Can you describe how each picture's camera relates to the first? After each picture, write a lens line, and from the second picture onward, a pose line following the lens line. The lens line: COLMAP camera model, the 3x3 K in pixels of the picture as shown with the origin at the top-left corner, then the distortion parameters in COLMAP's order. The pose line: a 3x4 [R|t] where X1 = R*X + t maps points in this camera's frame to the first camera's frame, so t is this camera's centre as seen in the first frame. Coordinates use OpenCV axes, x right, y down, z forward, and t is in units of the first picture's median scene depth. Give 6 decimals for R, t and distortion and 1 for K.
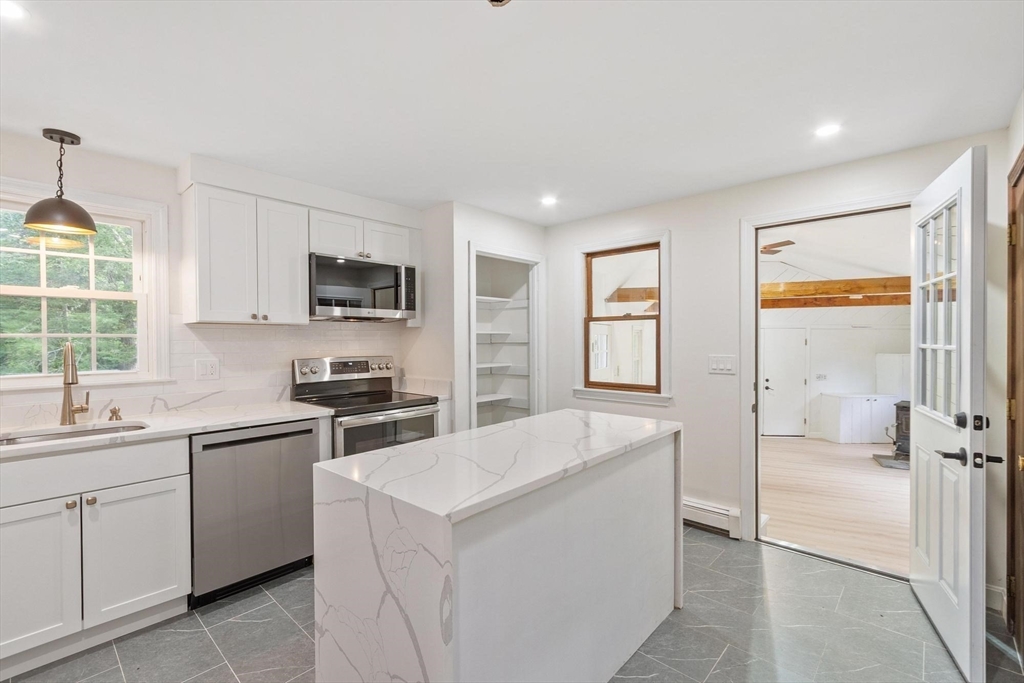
lens RADIAL K [[457.3, 0, 511.2], [0, 457.3, 344.2], [0, 0, 1]] dist [0.000440, -0.000400]
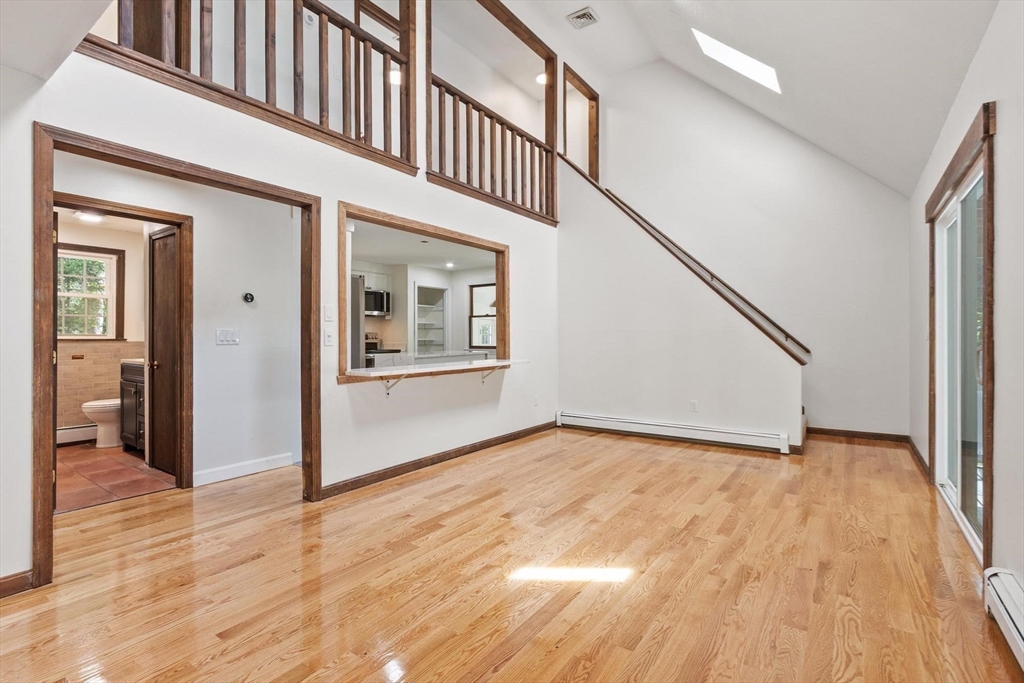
lens RADIAL K [[478.3, 0, 508.3], [0, 478.3, 335.3], [0, 0, 1]] dist [-0.000853, 0.000123]
pose [[0.991818, 0.002288, 0.127637, 0.067329], [-0.000021, 0.999842, -0.017759, 0.086694], [-0.127658, 0.017611, 0.991662, -1.469704]]
